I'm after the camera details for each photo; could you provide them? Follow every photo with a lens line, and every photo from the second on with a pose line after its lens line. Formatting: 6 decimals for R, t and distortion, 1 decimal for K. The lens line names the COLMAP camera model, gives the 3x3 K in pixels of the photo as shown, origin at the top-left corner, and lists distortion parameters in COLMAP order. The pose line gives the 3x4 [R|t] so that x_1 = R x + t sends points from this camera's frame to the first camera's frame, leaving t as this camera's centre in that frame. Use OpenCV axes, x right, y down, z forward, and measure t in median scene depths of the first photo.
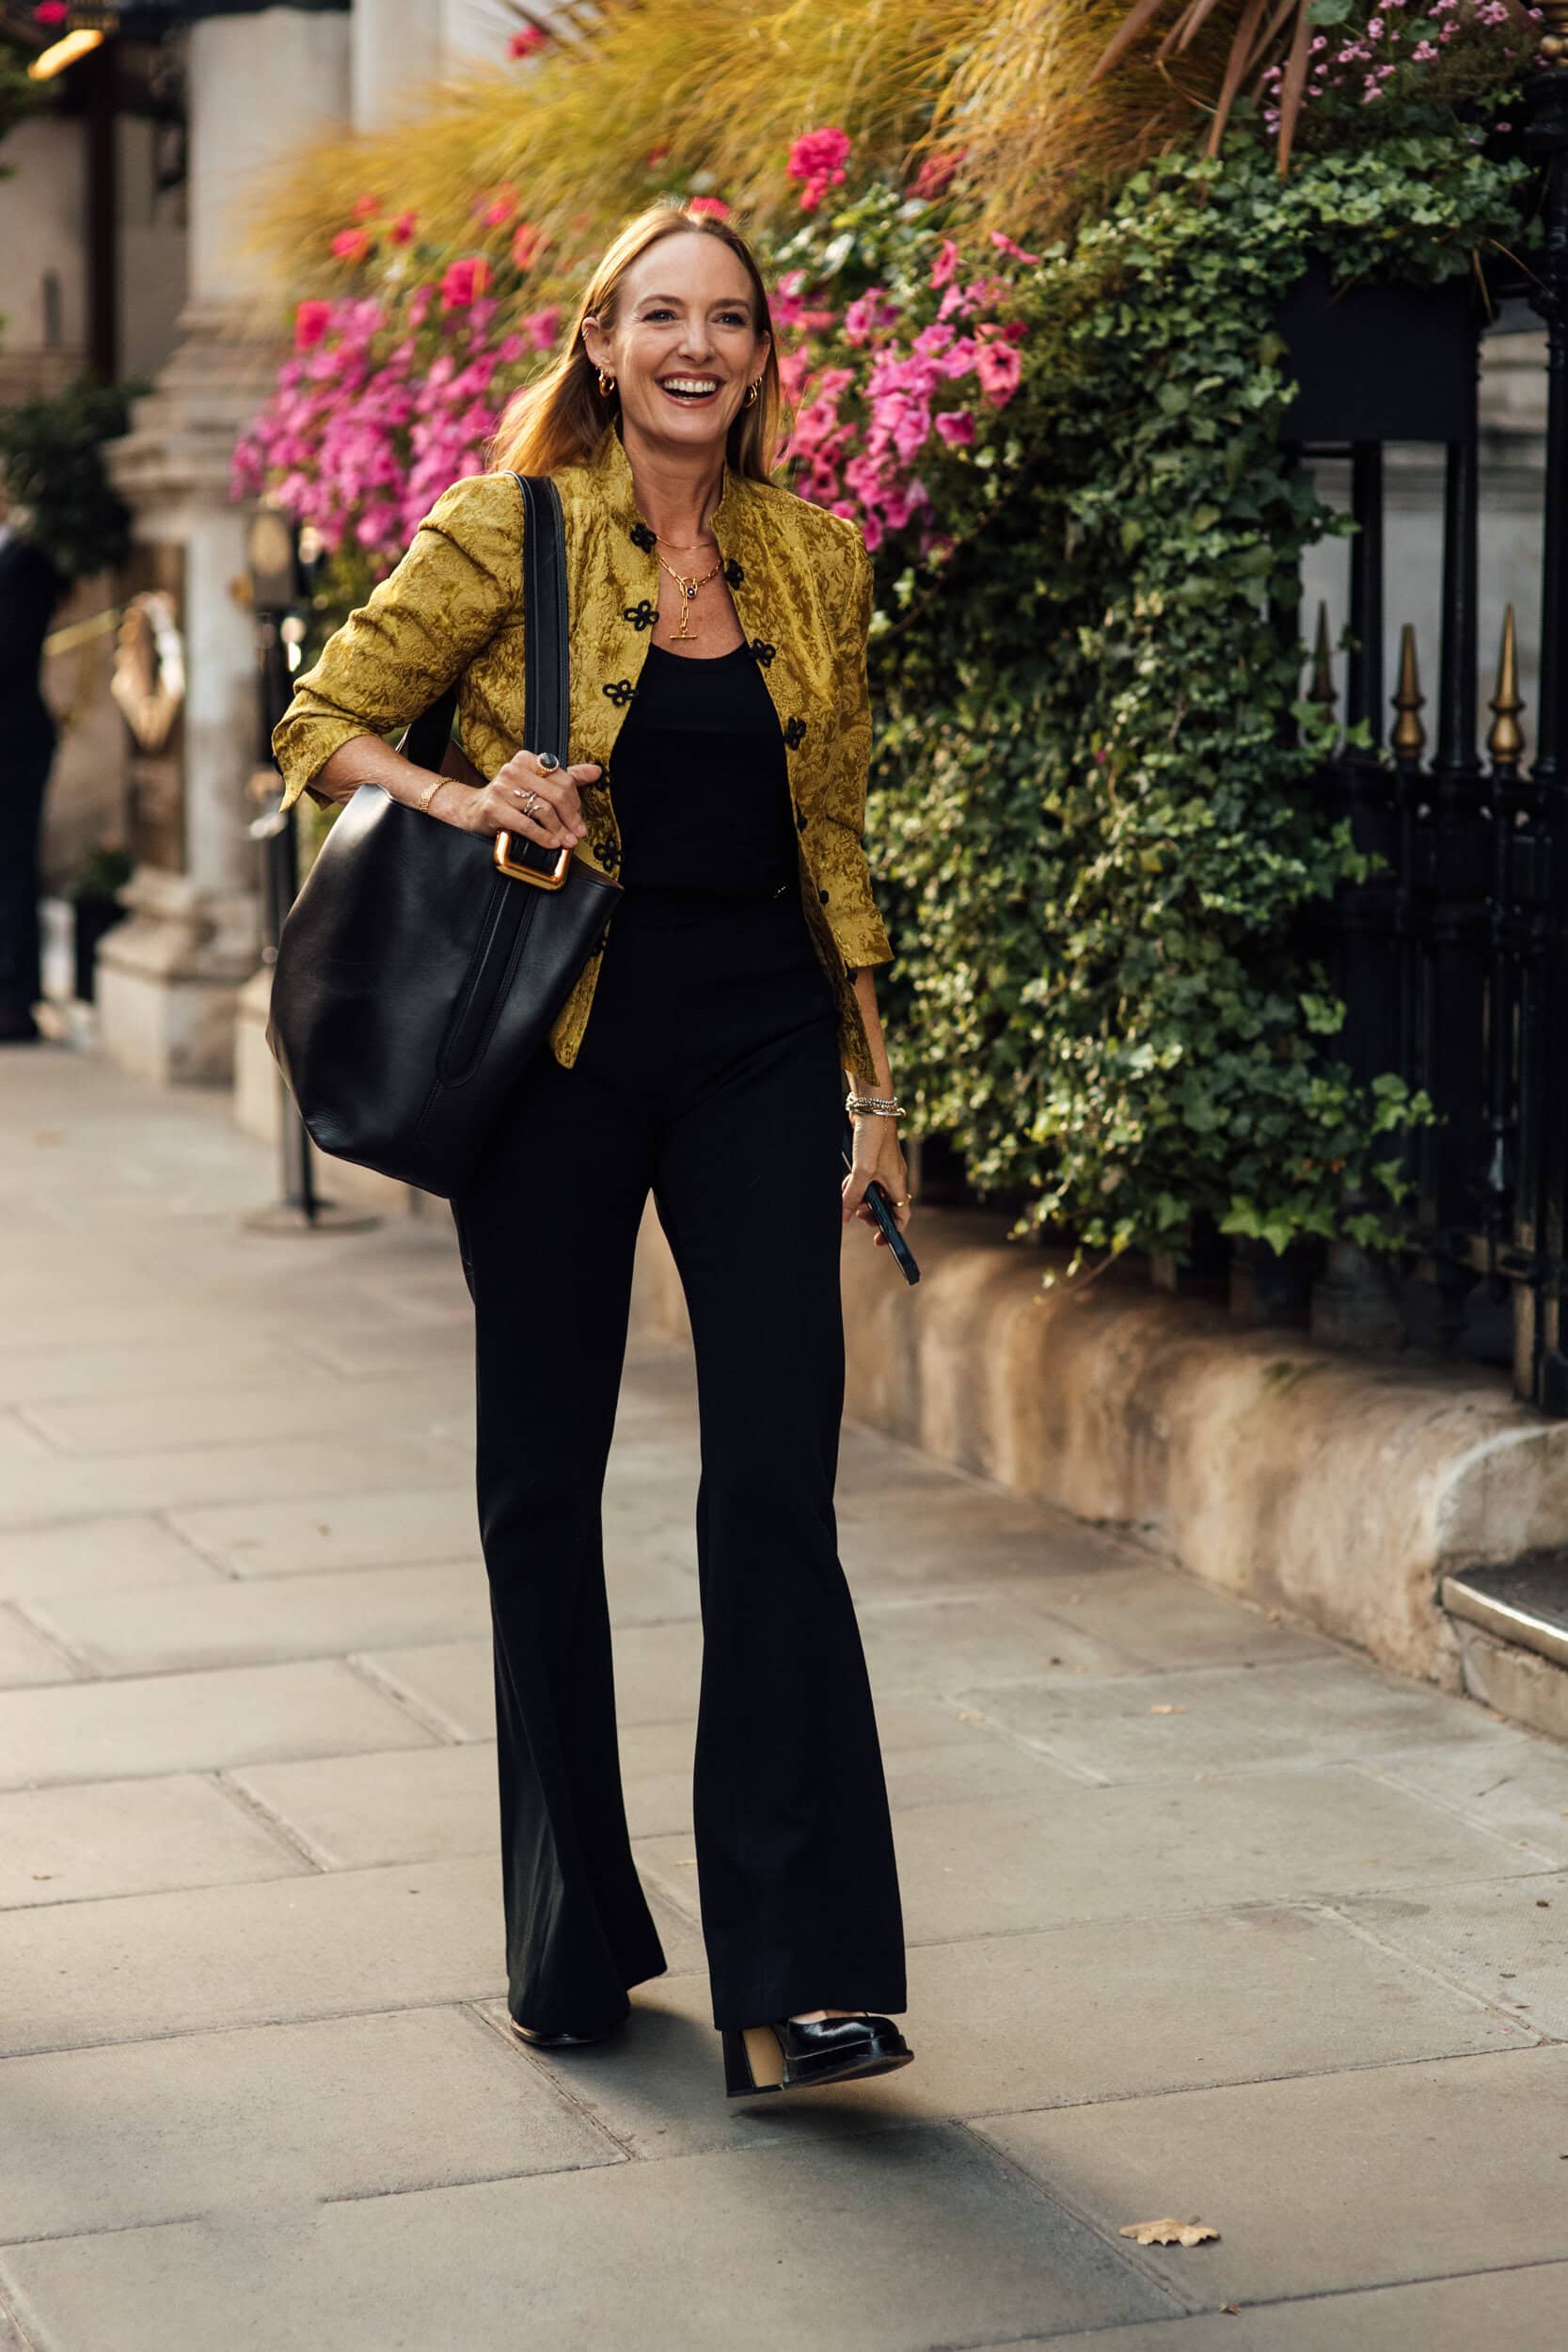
lens RADIAL K [[6057.4, 0, 785.0], [0, 6057.4, 1219.1], [0, 0, 1]] dist [-0.001360, -0.197852]
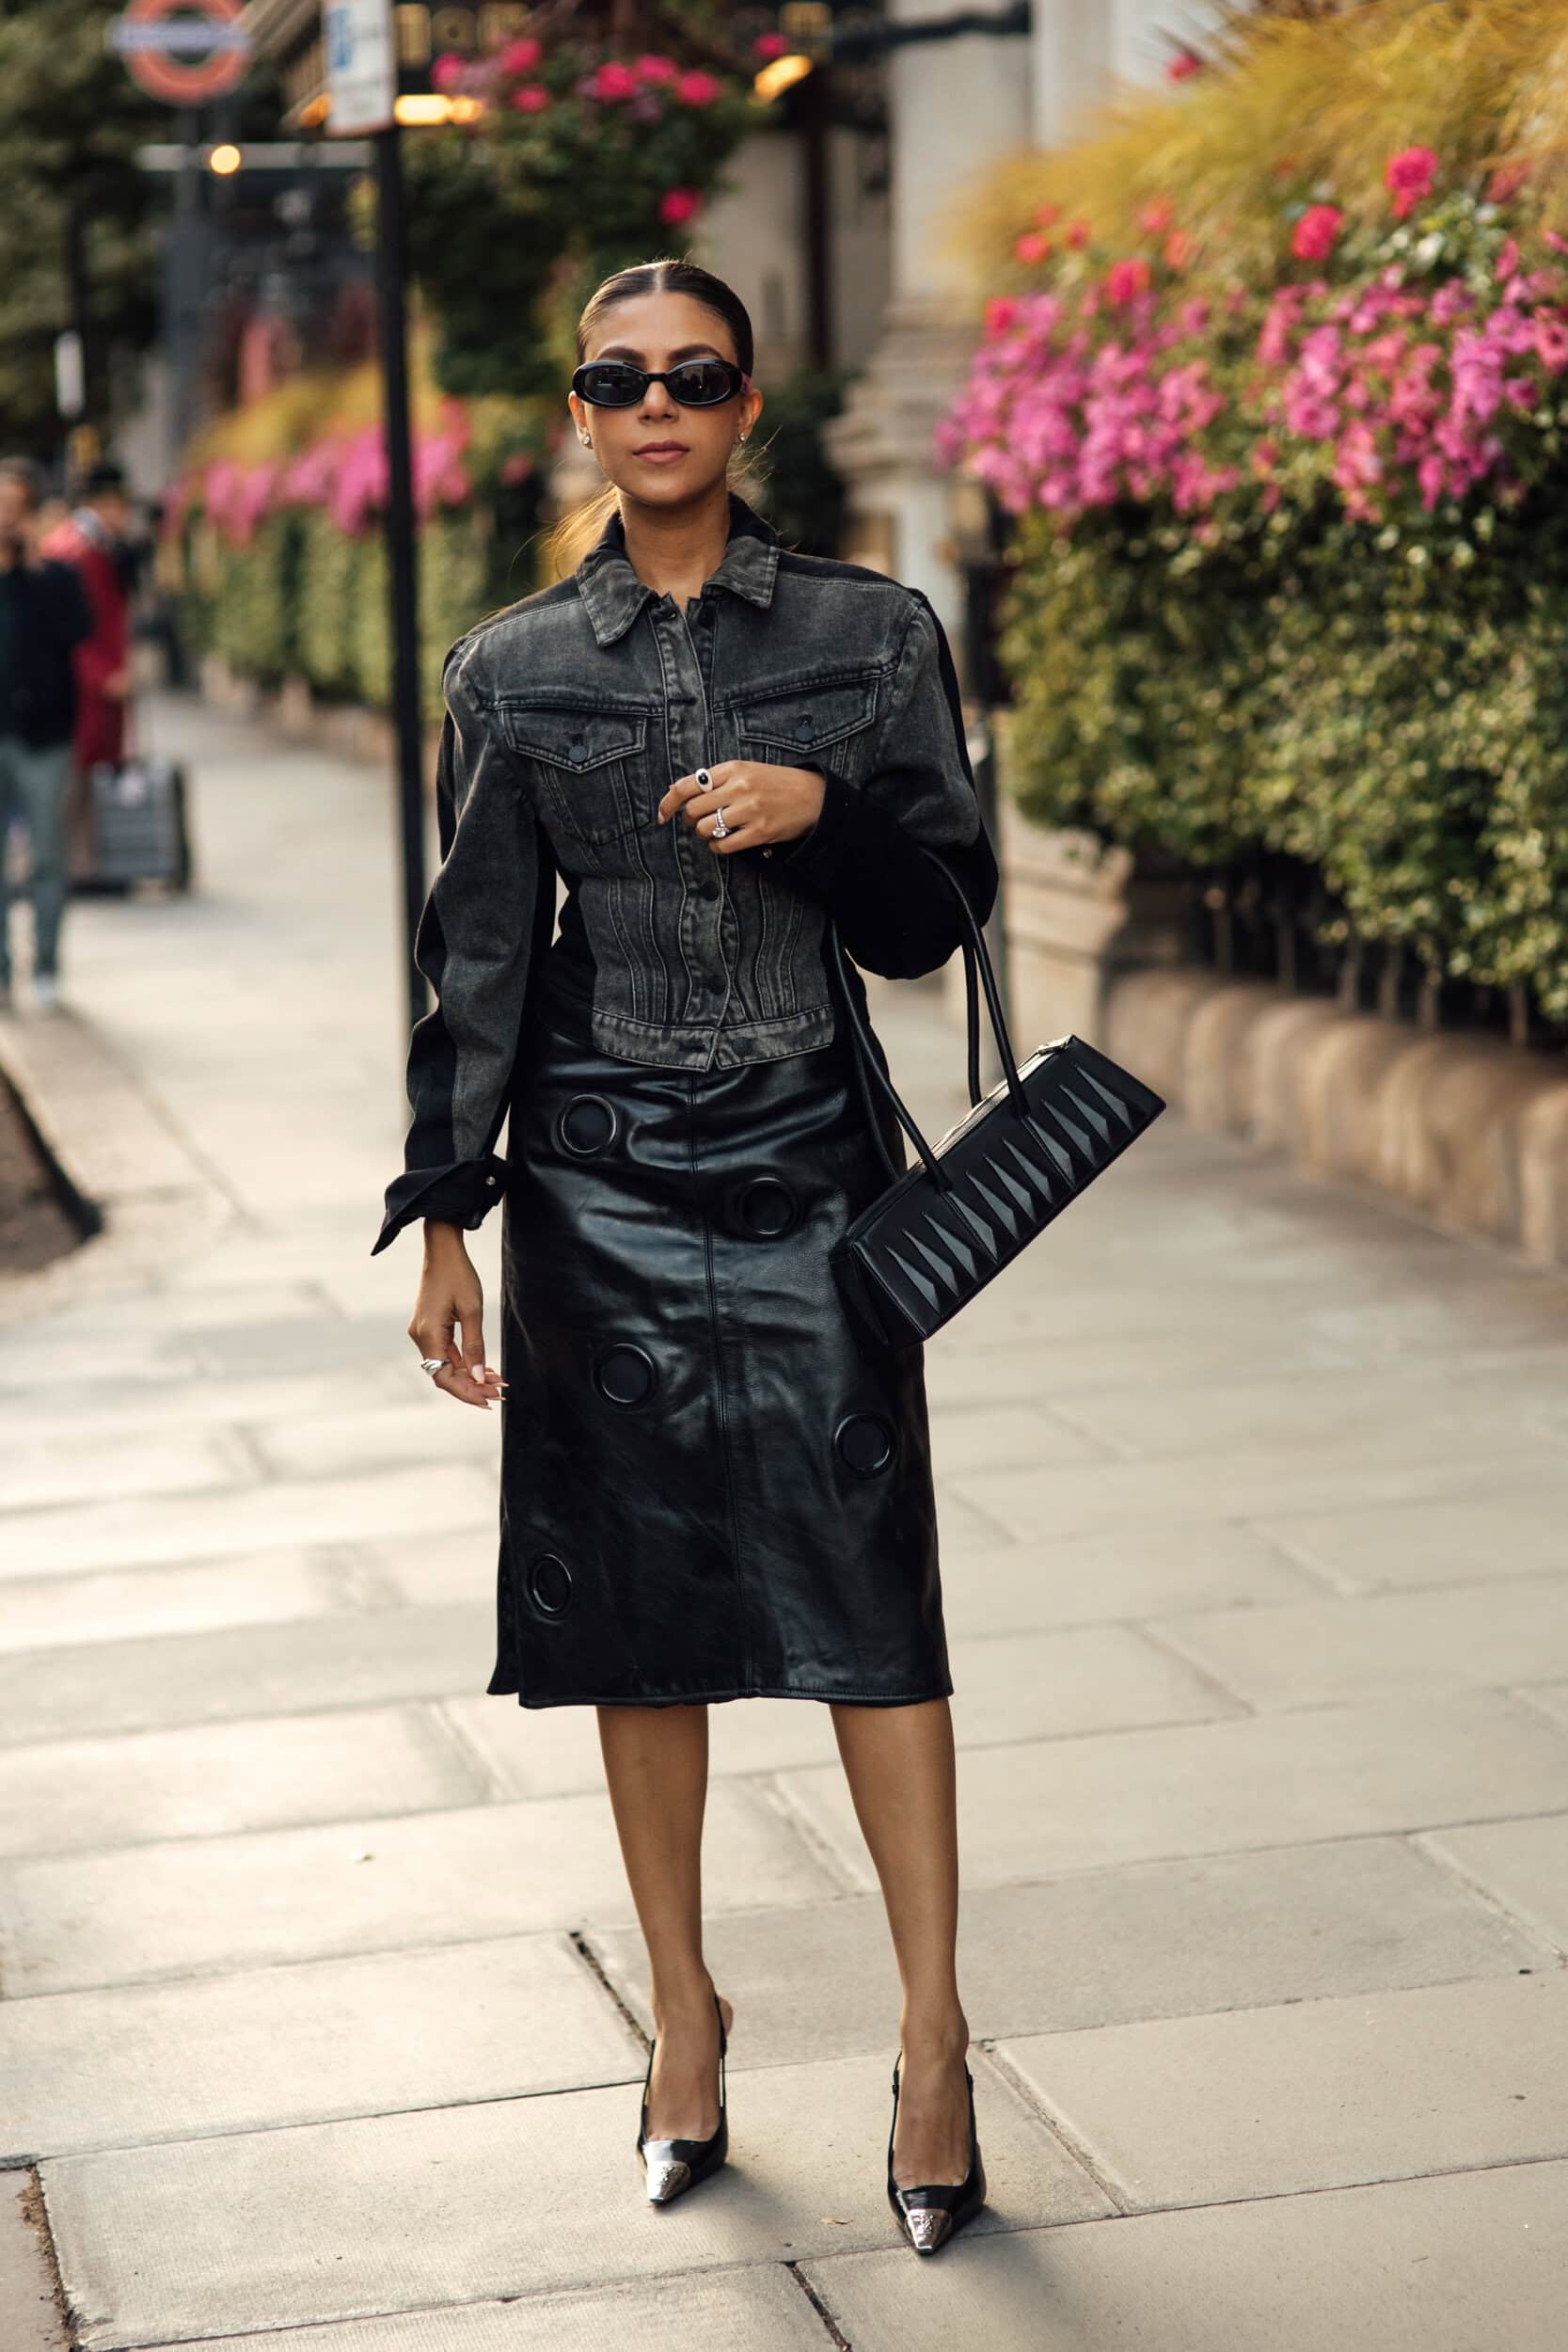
lens RADIAL K [[6213.3, 0, 784.0], [0, 6213.3, 1176.0], [0, 0, 1]] dist [0.028691, 0.405391]
pose [[0.992929, -0.015669, -0.117670, 0.021864], [0.015065, 0.999868, -0.006016, 0.028258], [0.117749, 0.004201, 0.993034, -0.226685]]
